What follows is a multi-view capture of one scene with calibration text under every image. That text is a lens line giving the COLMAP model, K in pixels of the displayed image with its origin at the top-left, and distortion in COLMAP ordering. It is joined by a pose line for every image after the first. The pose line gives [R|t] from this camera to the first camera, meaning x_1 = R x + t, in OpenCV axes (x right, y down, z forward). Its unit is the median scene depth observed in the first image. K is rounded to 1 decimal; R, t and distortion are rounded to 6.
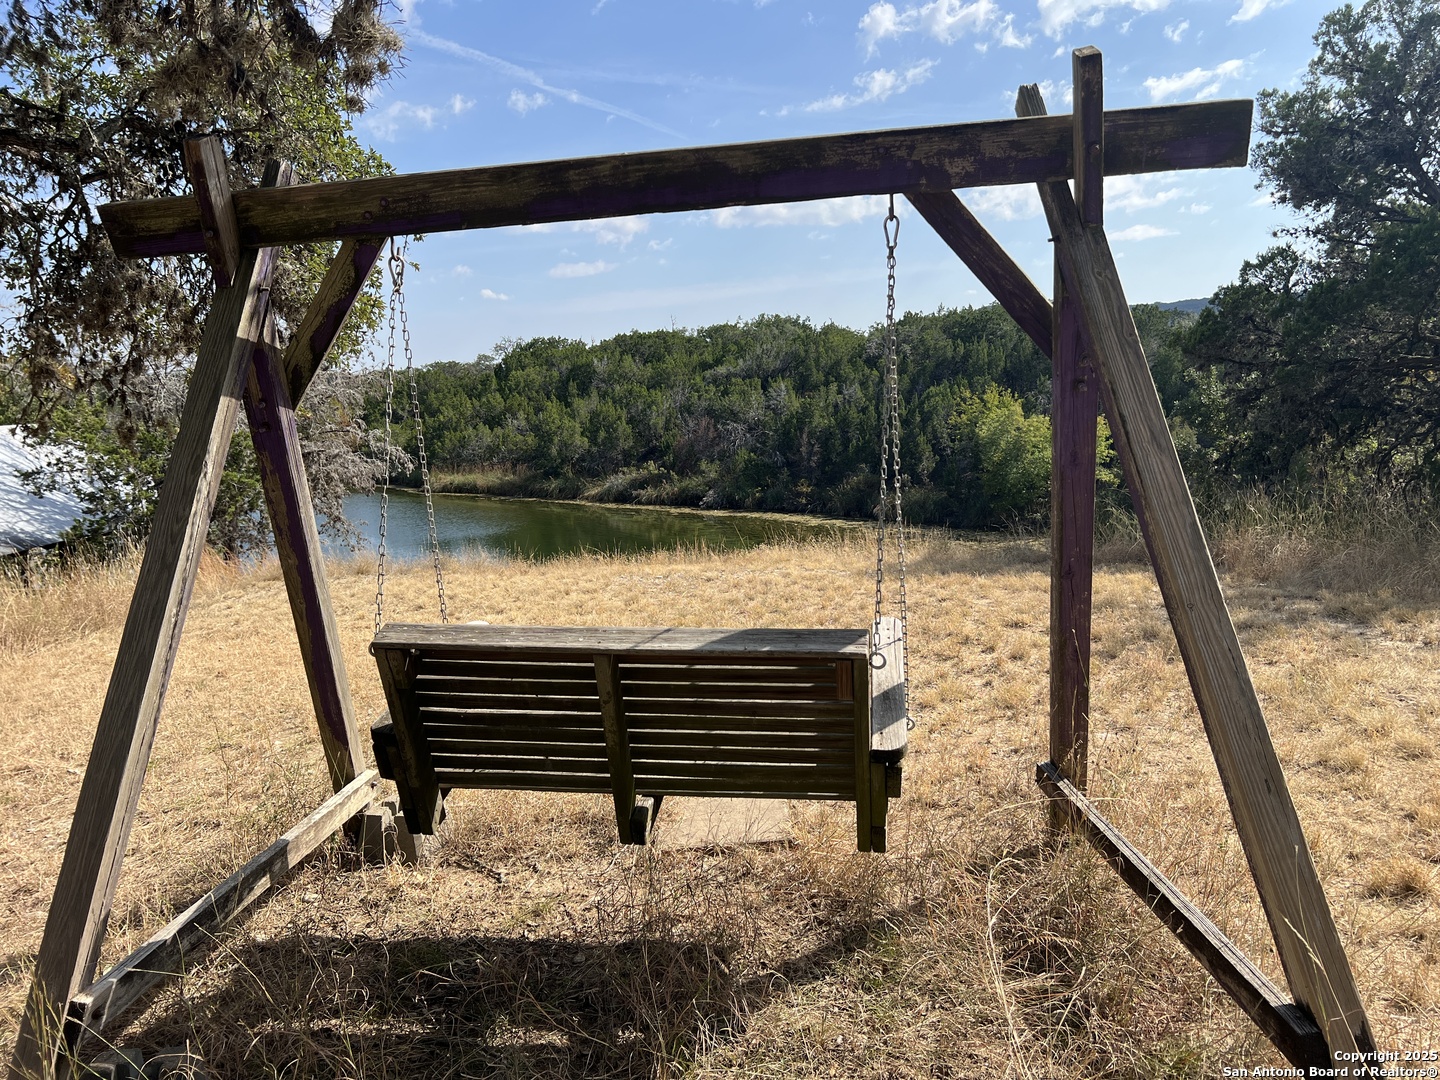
lens RADIAL K [[1077.8, 0, 726.9], [0, 1077.8, 548.7], [0, 0, 1]] dist [0.039233, -0.023517]
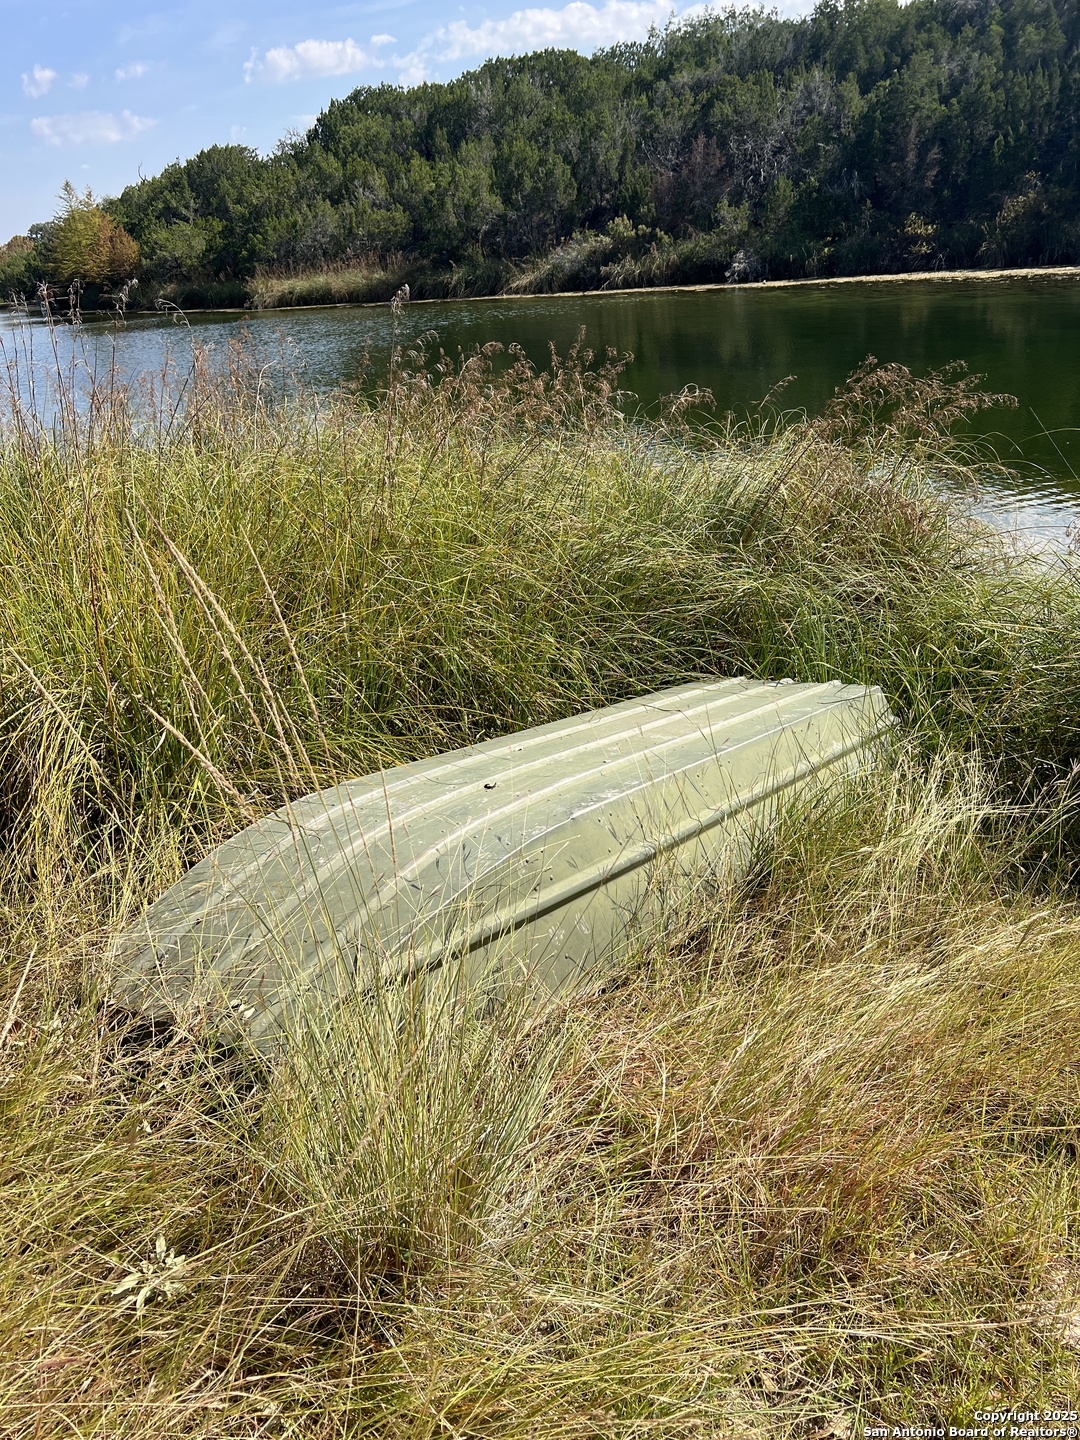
lens RADIAL K [[1077.8, 0, 536.8], [0, 1077.8, 709.4], [0, 0, 1]] dist [0.039233, -0.023517]
pose [[0.997576, -0.069574, 0.001481, -0.123202], [0.066792, 0.963224, 0.260267, 0.022744], [-0.019534, -0.259537, 0.965536, 0.288626]]
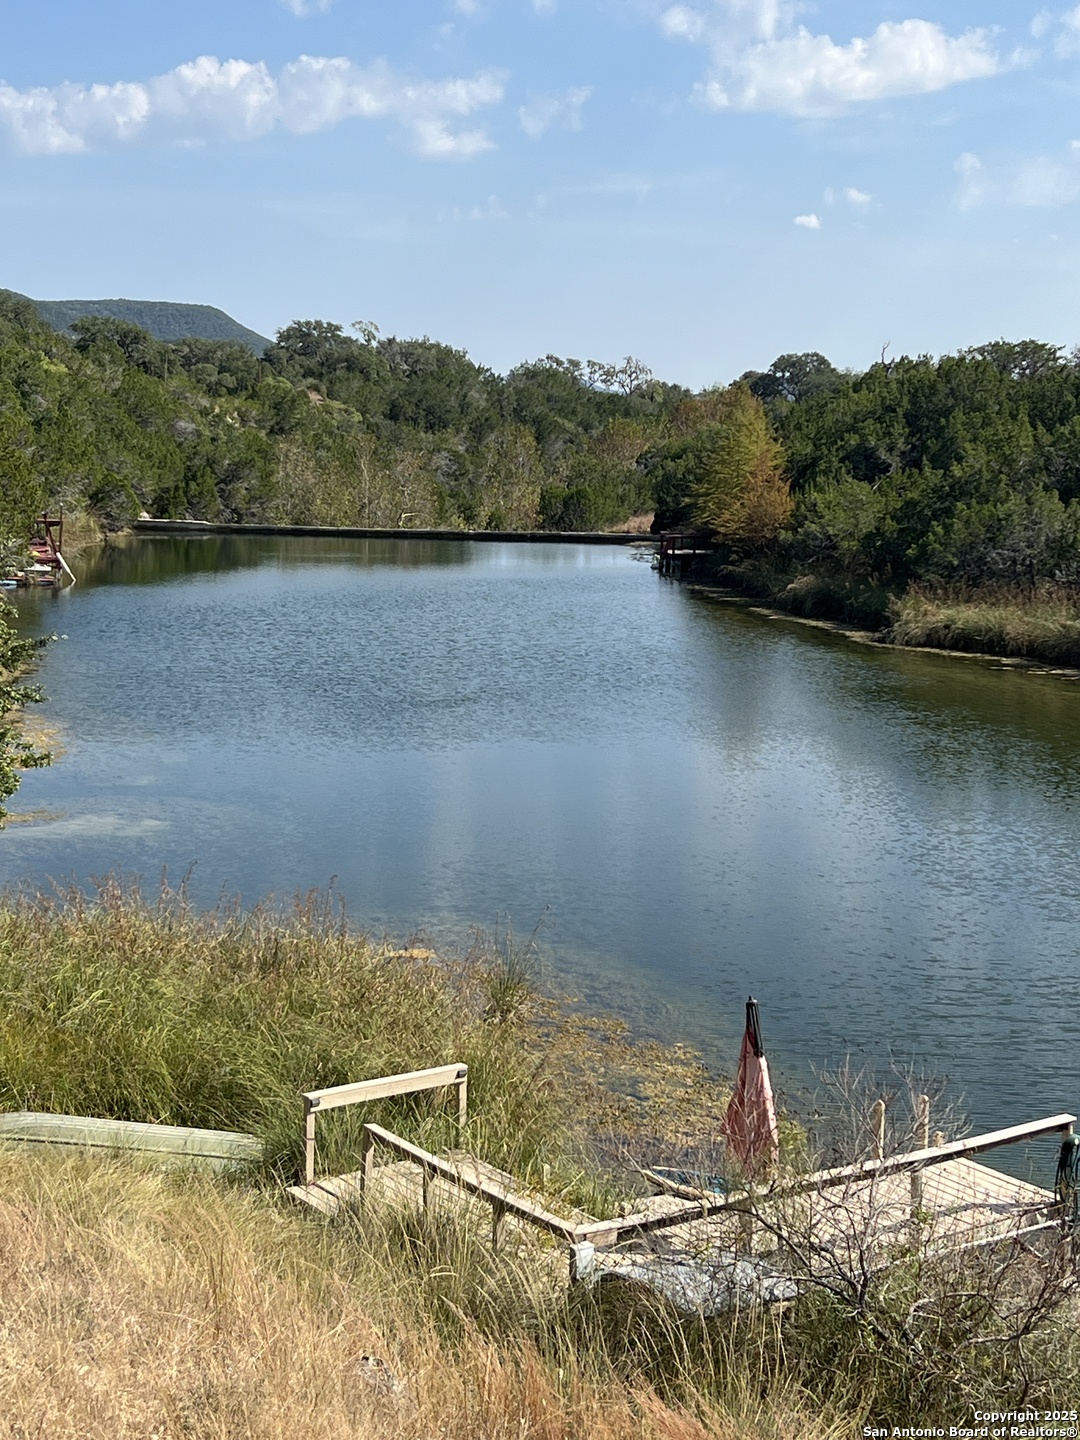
lens RADIAL K [[2346.6, 0, 536.6], [0, 2346.6, 718.5], [0, 0, 1]] dist [0.112009, 0.000000]
pose [[0.885341, 0.086288, -0.456864, 0.021894], [-0.094988, 0.995471, 0.003939, -0.013632], [0.455135, 0.039910, 0.889528, 0.122877]]
